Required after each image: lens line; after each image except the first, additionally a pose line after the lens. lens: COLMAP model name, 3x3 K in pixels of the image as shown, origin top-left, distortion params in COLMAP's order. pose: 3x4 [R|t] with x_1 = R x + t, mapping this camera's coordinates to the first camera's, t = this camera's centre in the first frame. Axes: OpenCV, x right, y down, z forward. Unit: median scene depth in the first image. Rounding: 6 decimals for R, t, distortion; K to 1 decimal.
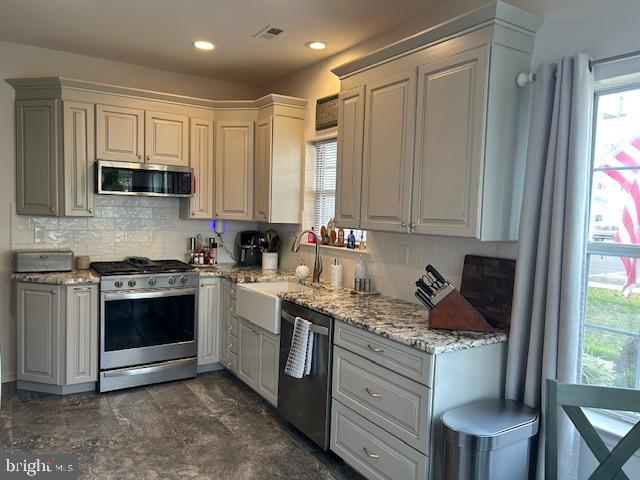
lens RADIAL K [[477.2, 0, 318.5], [0, 477.2, 231.6], [0, 0, 1]] dist [0.046430, -0.034204]
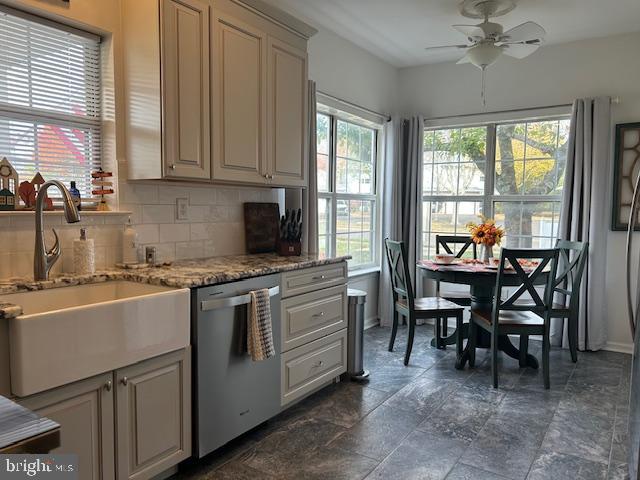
lens RADIAL K [[477.2, 0, 318.2], [0, 477.2, 242.2], [0, 0, 1]] dist [0.046430, -0.034204]
pose [[-0.400799, -0.103146, 0.910341, -0.787087], [0.017633, 0.992590, 0.120229, 0.006849], [-0.915996, 0.064240, -0.396010, 1.194145]]
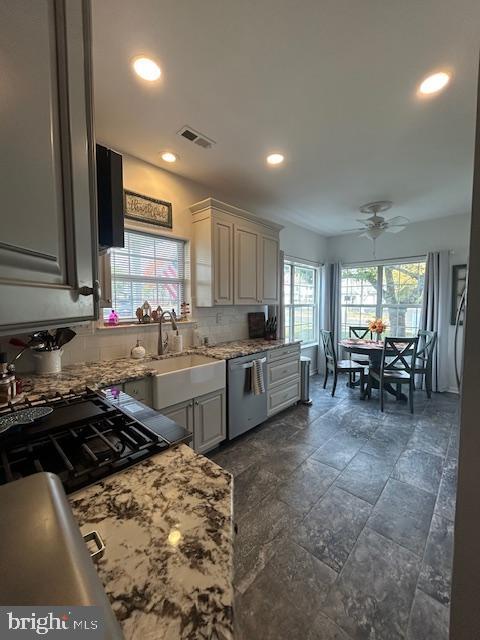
lens RADIAL K [[256.0, 0, 241.4], [0, 256.0, 317.7], [0, 0, 1]] dist [-0.004695, 0.001402]
pose [[-0.249461, -0.087769, 0.964399, -0.848593], [0.038806, 0.994178, 0.100517, -0.053535], [-0.967607, 0.062500, -0.244602, 1.230614]]
